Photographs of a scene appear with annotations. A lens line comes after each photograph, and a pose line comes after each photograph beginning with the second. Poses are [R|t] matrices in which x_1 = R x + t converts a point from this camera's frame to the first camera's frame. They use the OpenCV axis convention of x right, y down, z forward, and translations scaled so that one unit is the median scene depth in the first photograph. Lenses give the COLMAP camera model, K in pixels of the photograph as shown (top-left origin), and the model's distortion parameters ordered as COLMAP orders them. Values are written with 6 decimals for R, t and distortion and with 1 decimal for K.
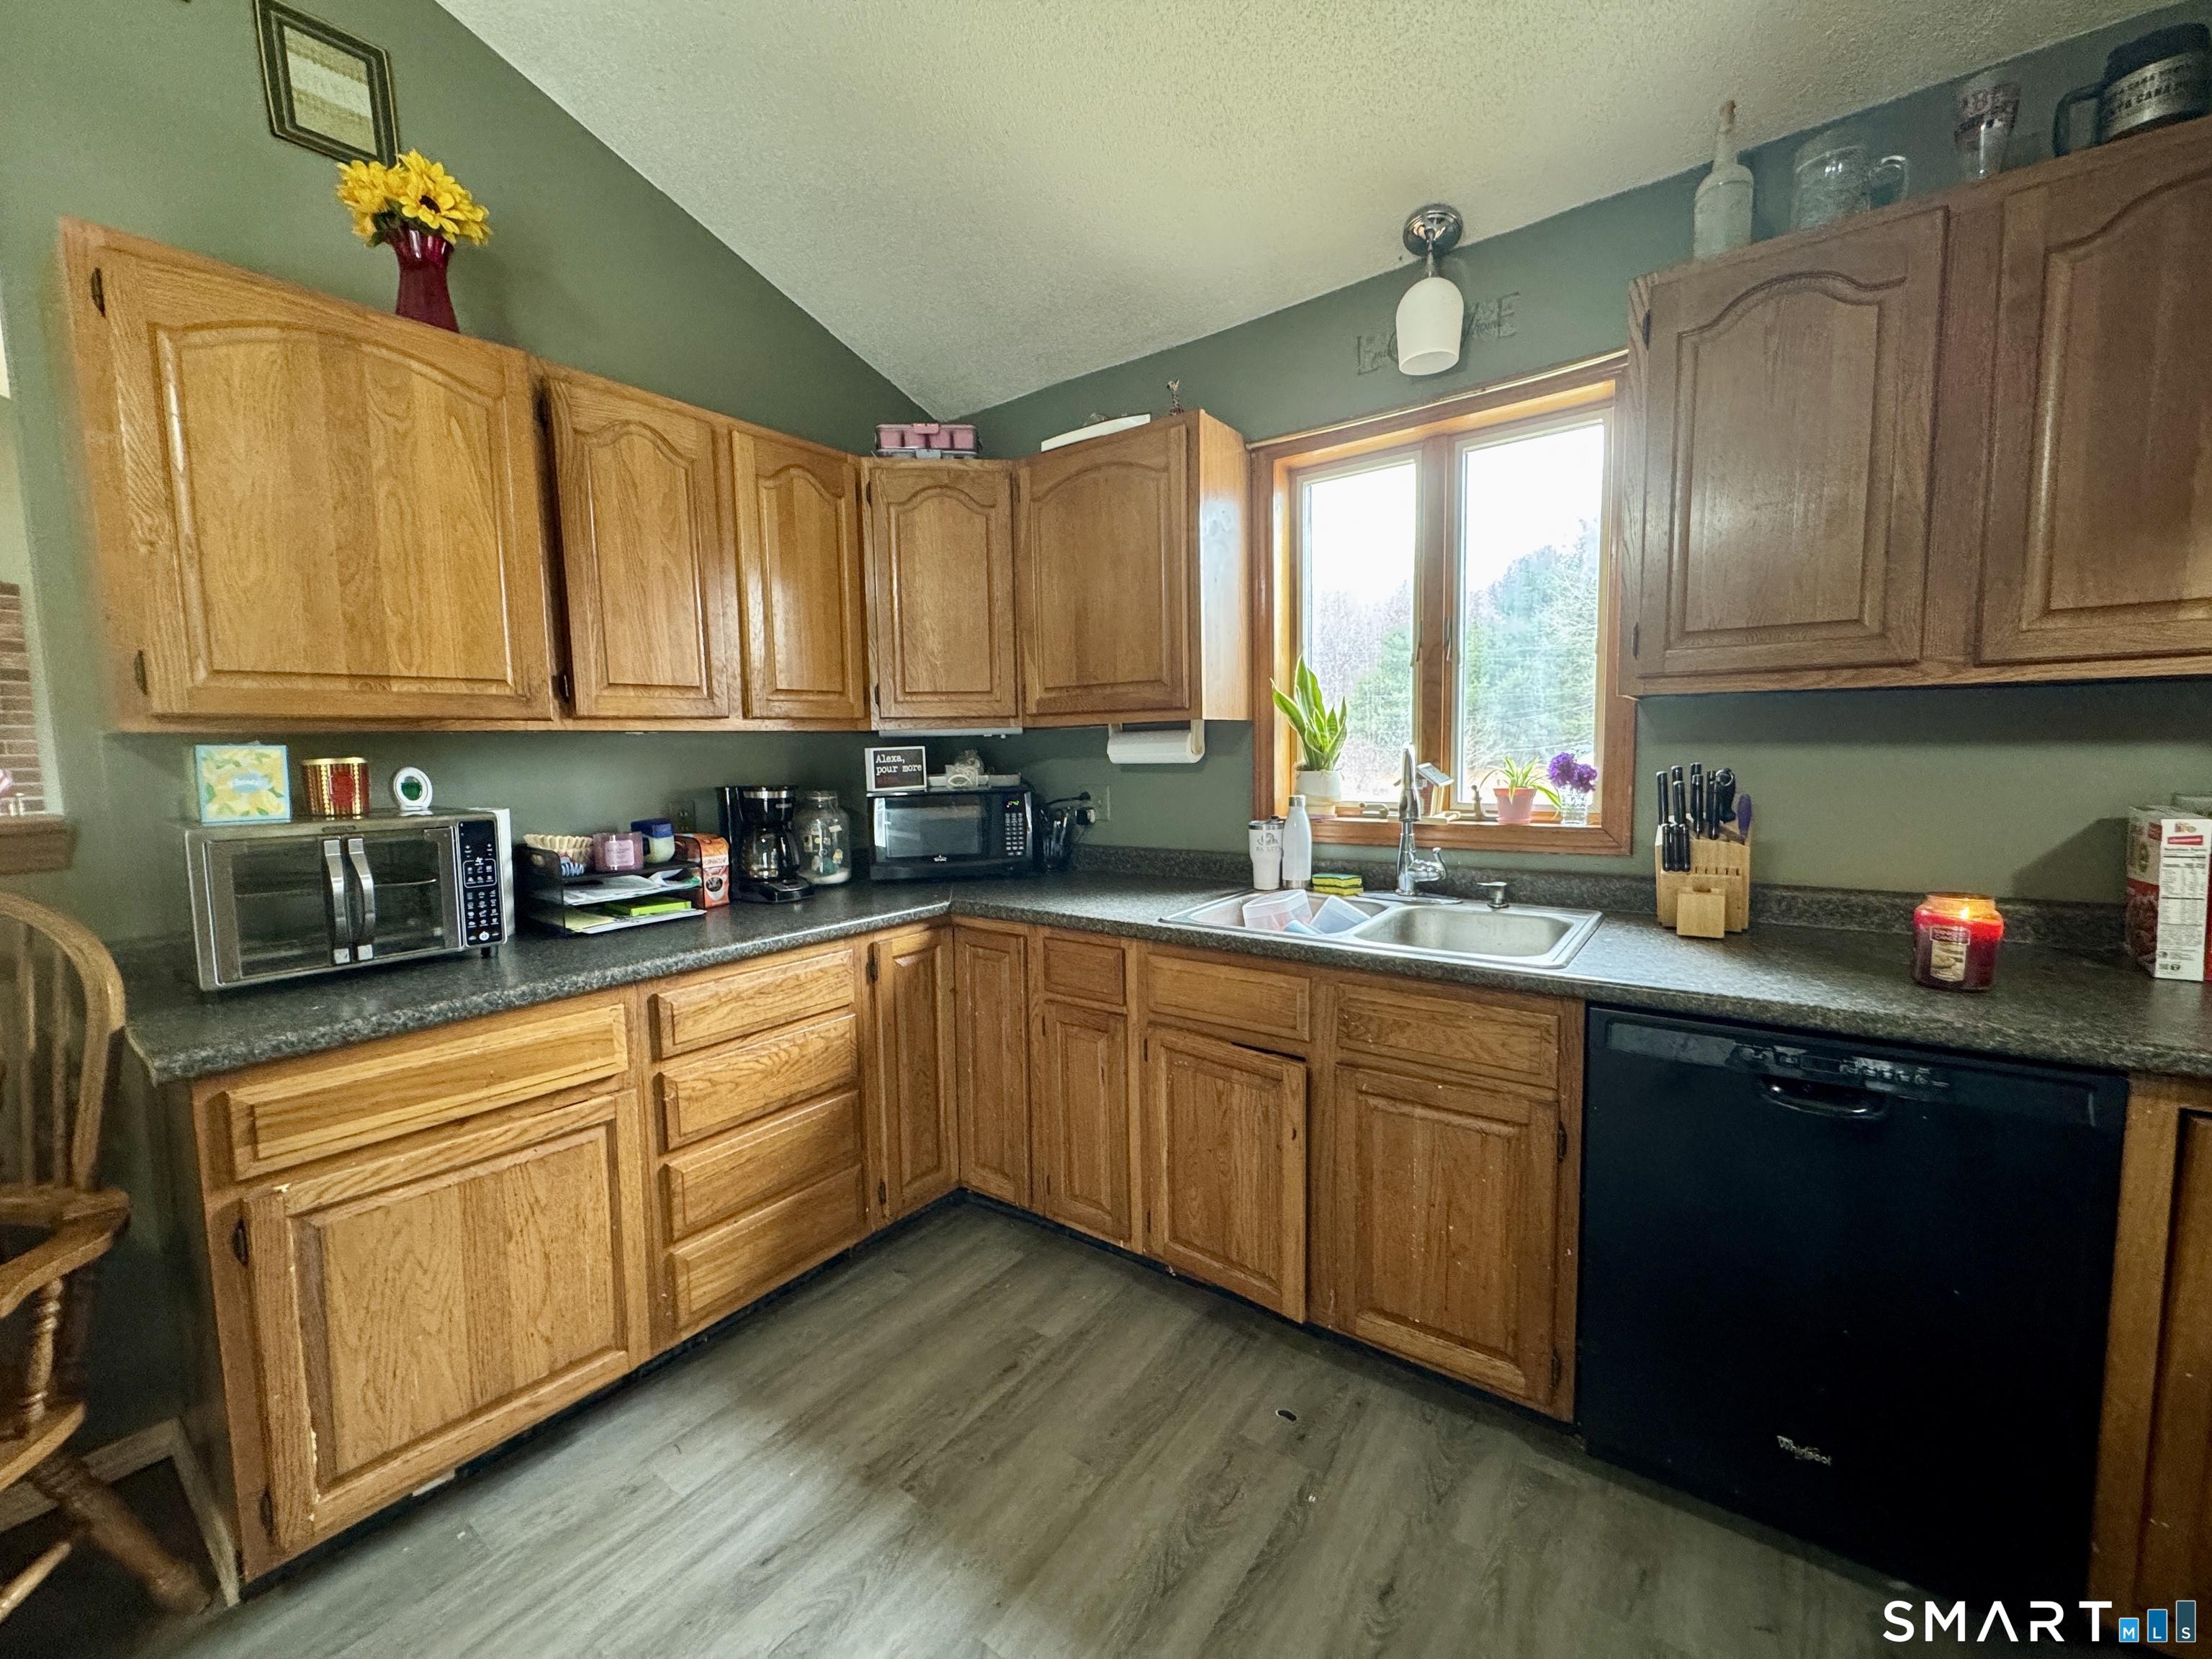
lens RADIAL K [[878.4, 0, 1106.0], [0, 878.4, 829.5], [0, 0, 1]] dist [-0.000578, -0.000249]
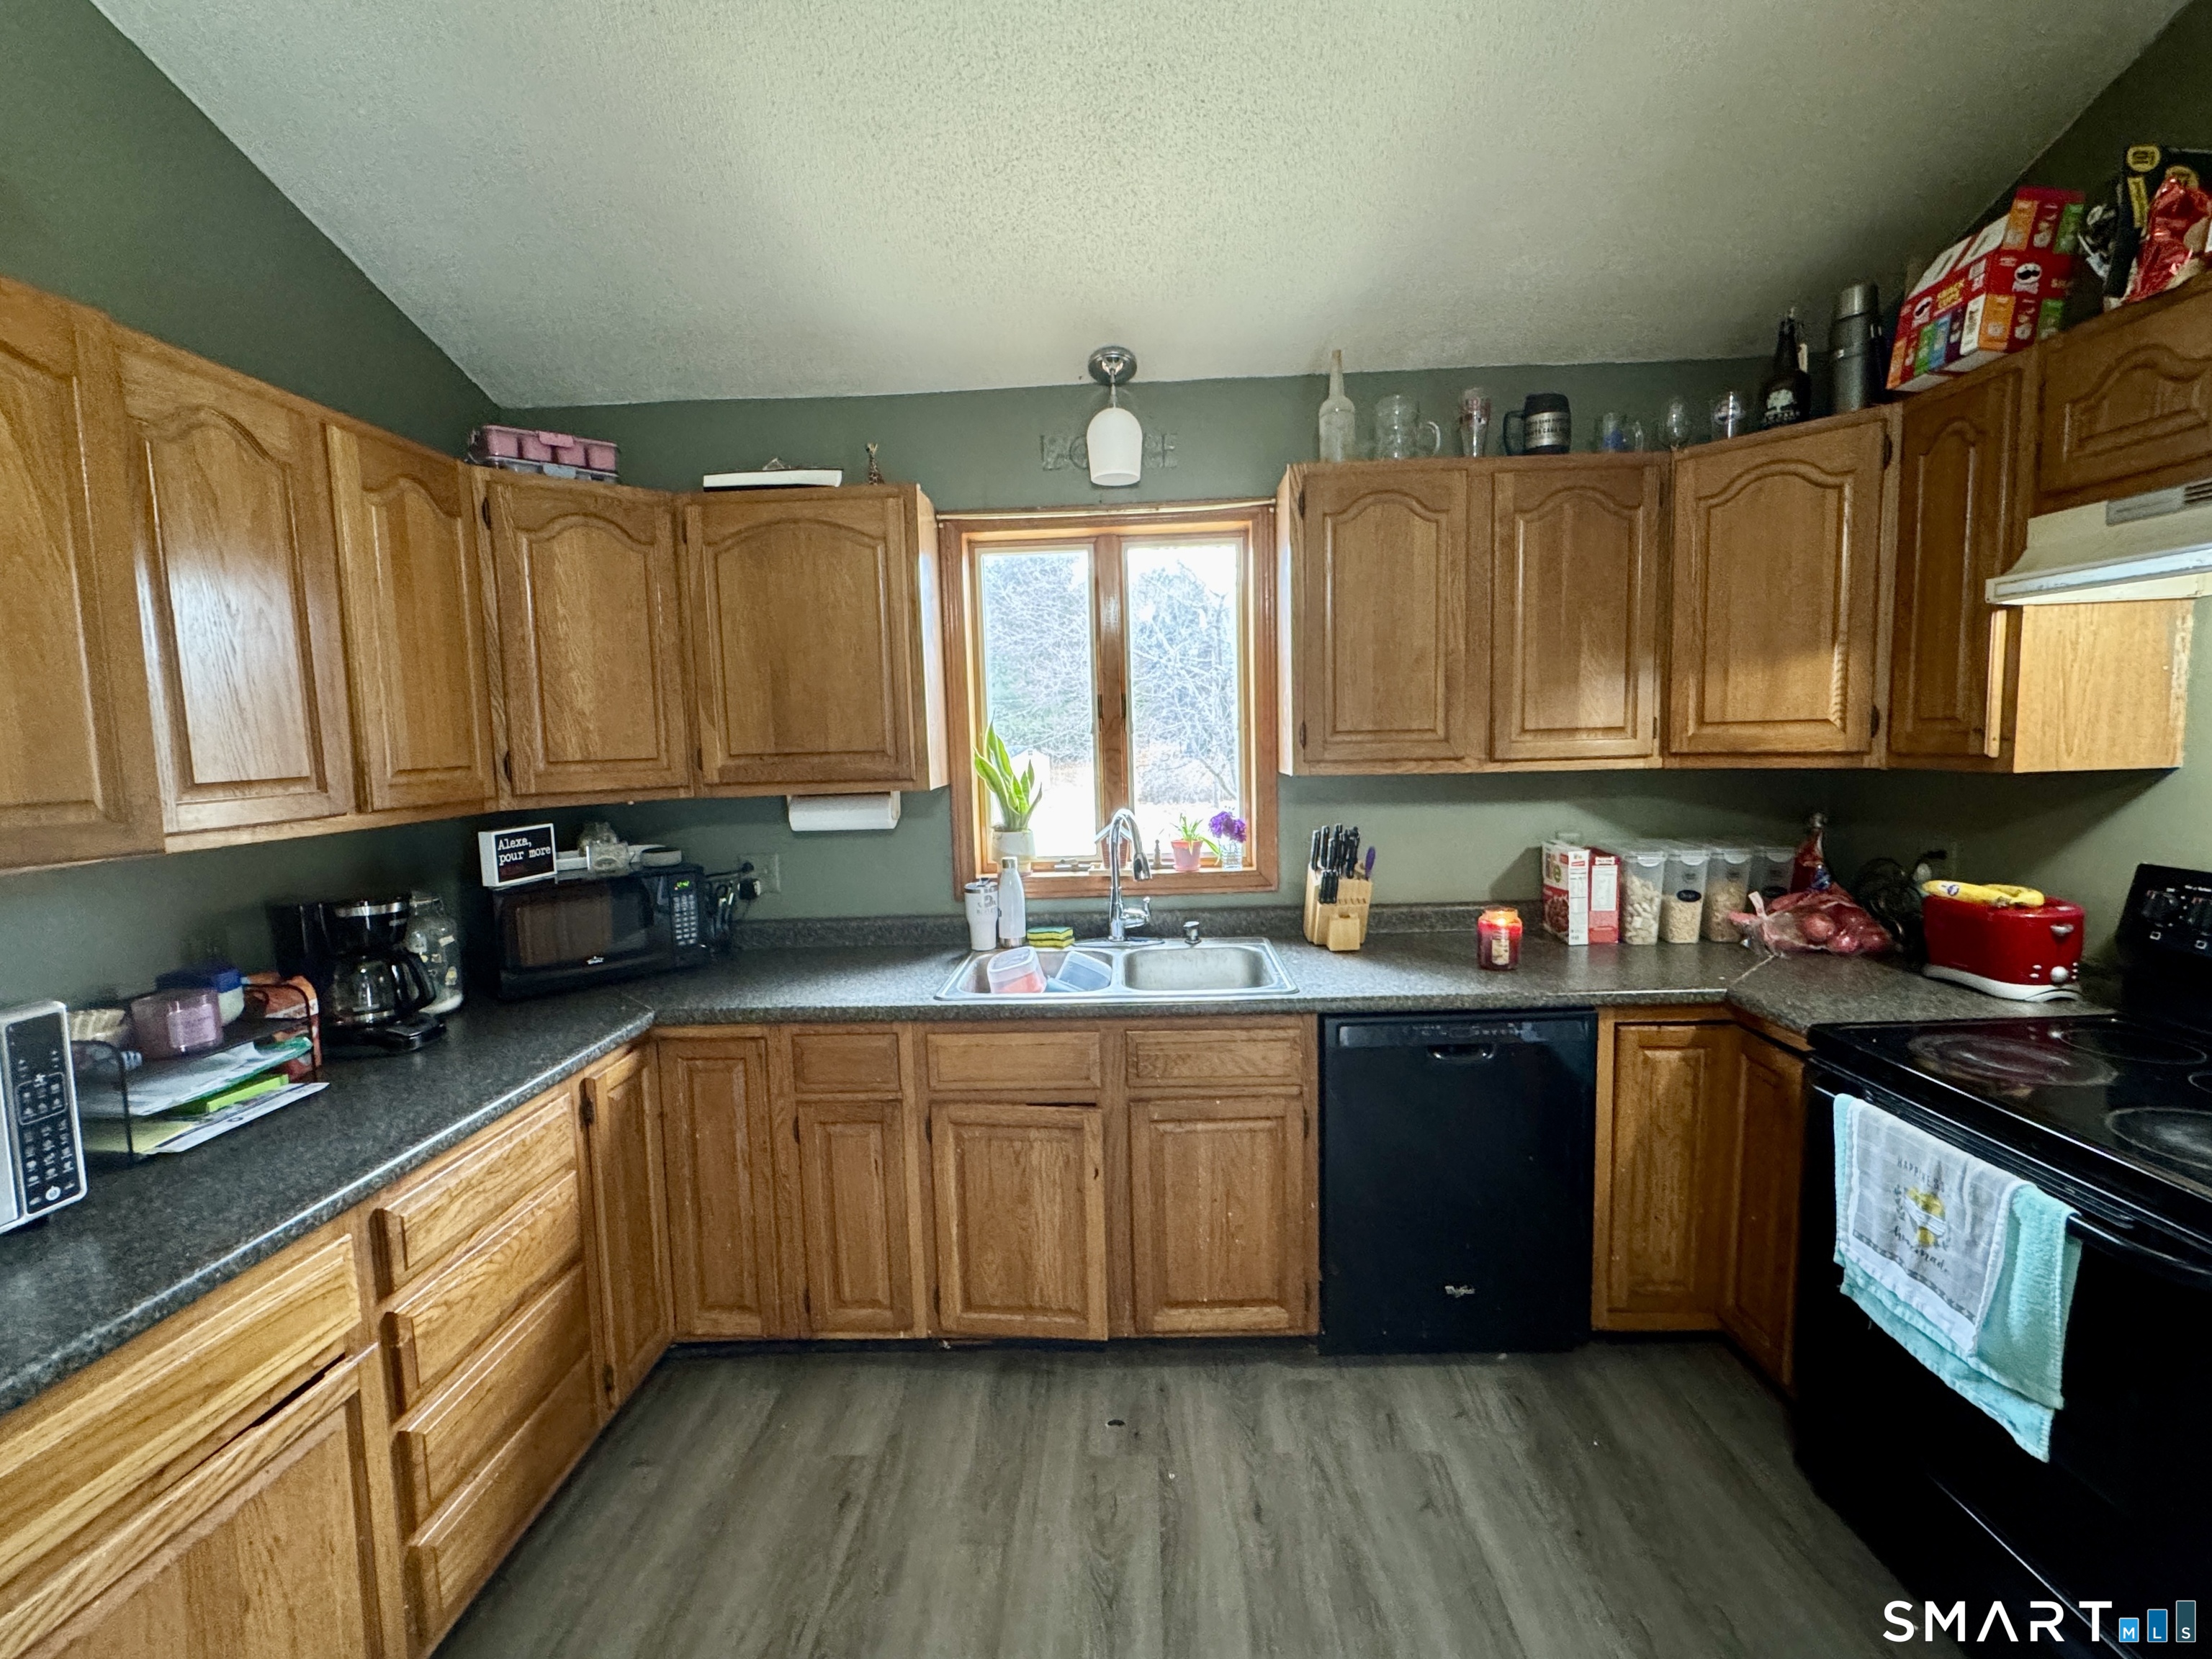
lens RADIAL K [[970.2, 0, 1106.0], [0, 970.2, 829.5], [0, 0, 1]] dist [-0.002710, -0.000003]
pose [[0.822599, -0.060172, 0.565429, -0.391762], [0.064578, 0.997838, 0.012239, -0.090020], [-0.564943, 0.026446, 0.824706, -0.028671]]
